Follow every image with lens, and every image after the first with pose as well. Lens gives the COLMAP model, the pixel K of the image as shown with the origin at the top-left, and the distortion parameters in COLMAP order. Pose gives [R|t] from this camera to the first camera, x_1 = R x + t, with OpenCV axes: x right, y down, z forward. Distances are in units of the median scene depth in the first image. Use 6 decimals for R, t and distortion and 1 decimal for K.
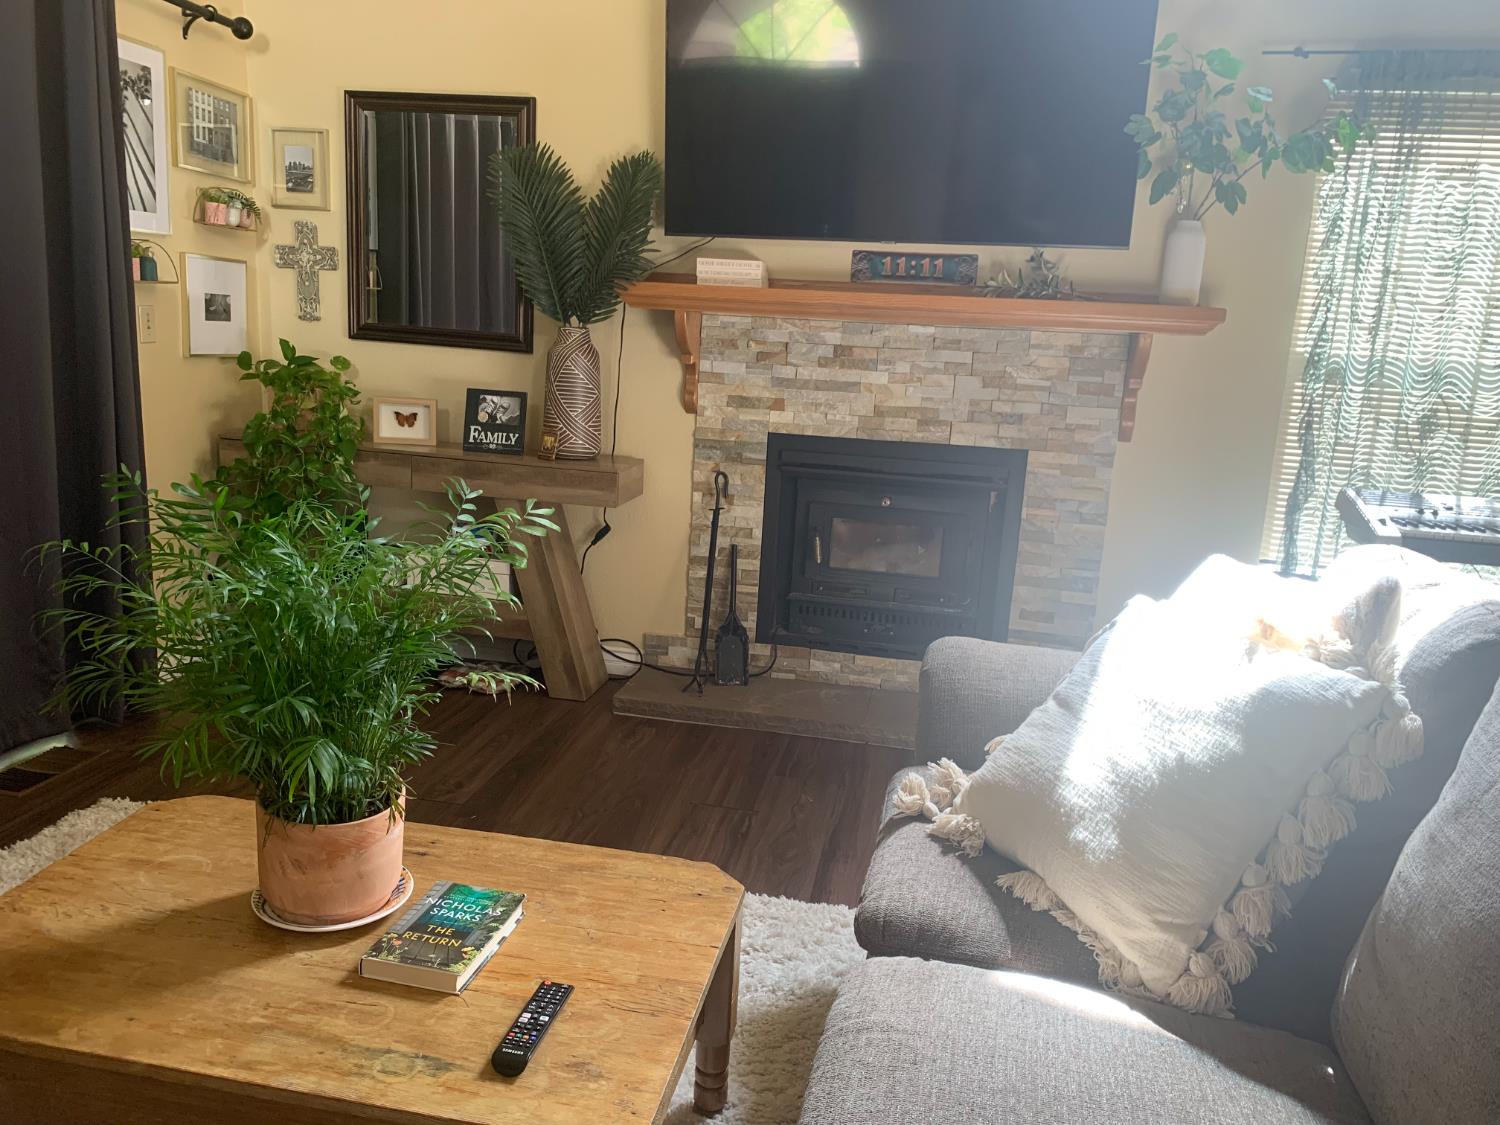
lens RADIAL K [[1141.2, 0, 750.0], [0, 1141.2, 562.5], [0, 0, 1]] dist [0.027857, -0.001481]
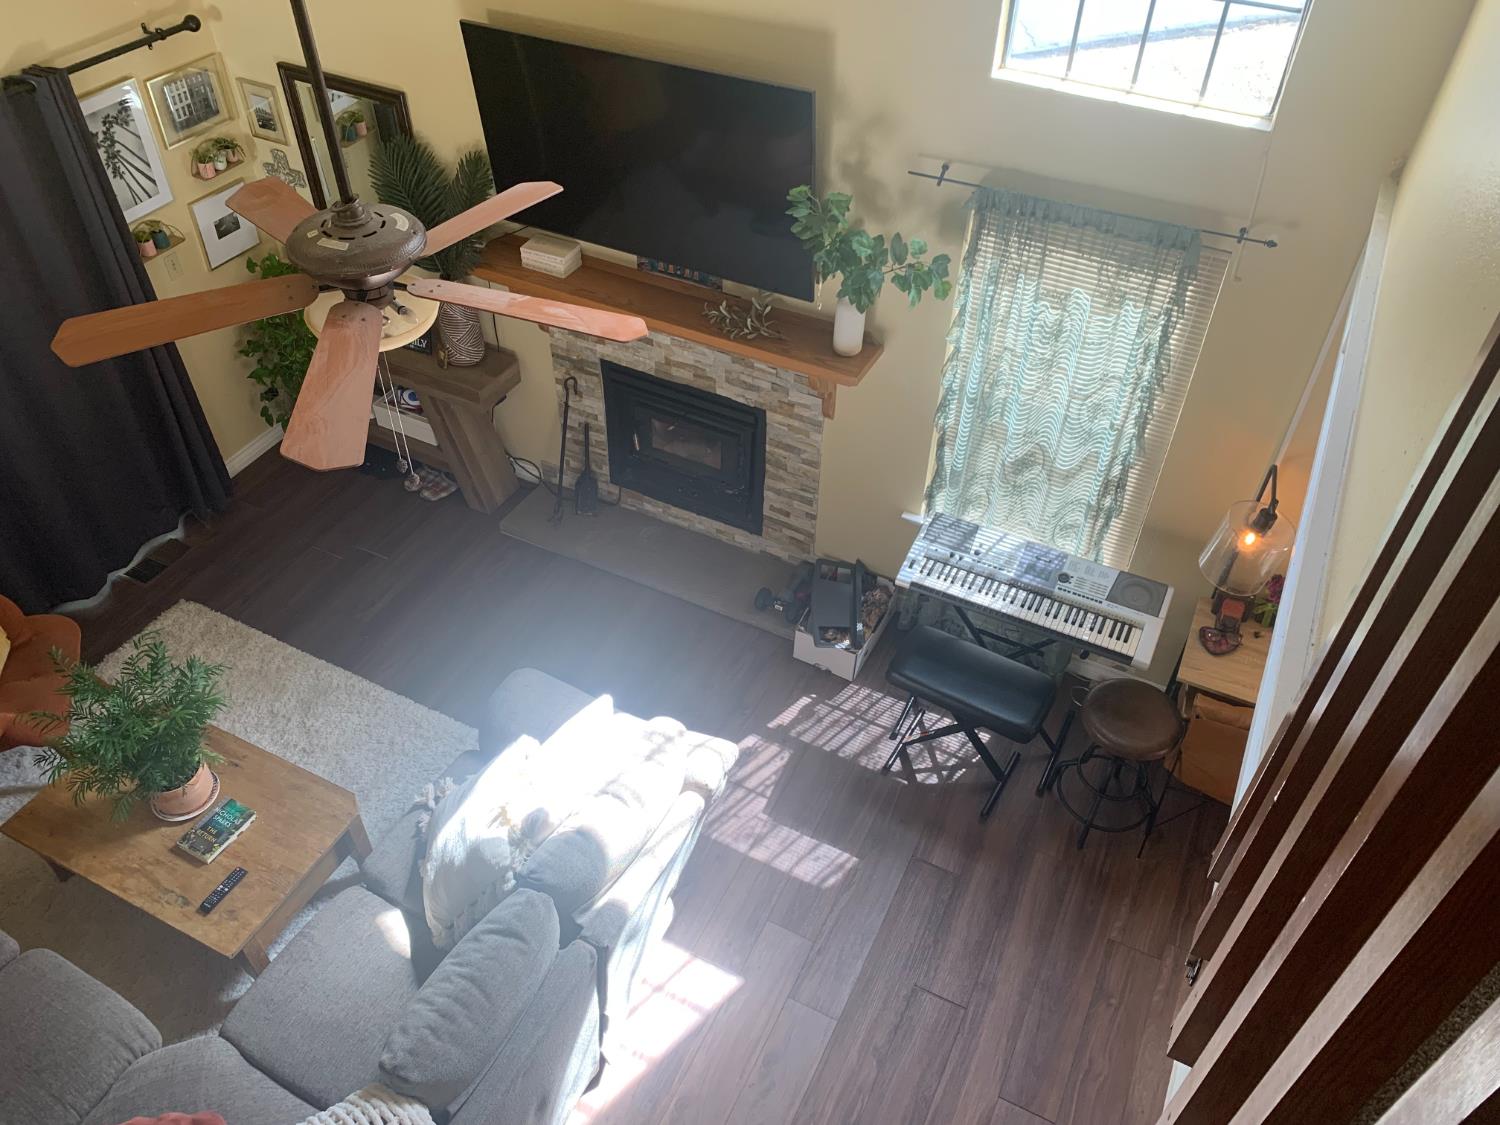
lens RADIAL K [[1129.5, 0, 750.0], [0, 1129.5, 562.5], [0, 0, 1]] dist [0.020082, 0.001511]
pose [[0.962112, 0.158620, -0.221768, 0.545163], [-0.026590, 0.864071, 0.502668, -0.605194], [0.271356, -0.477725, 0.835550, -0.187829]]
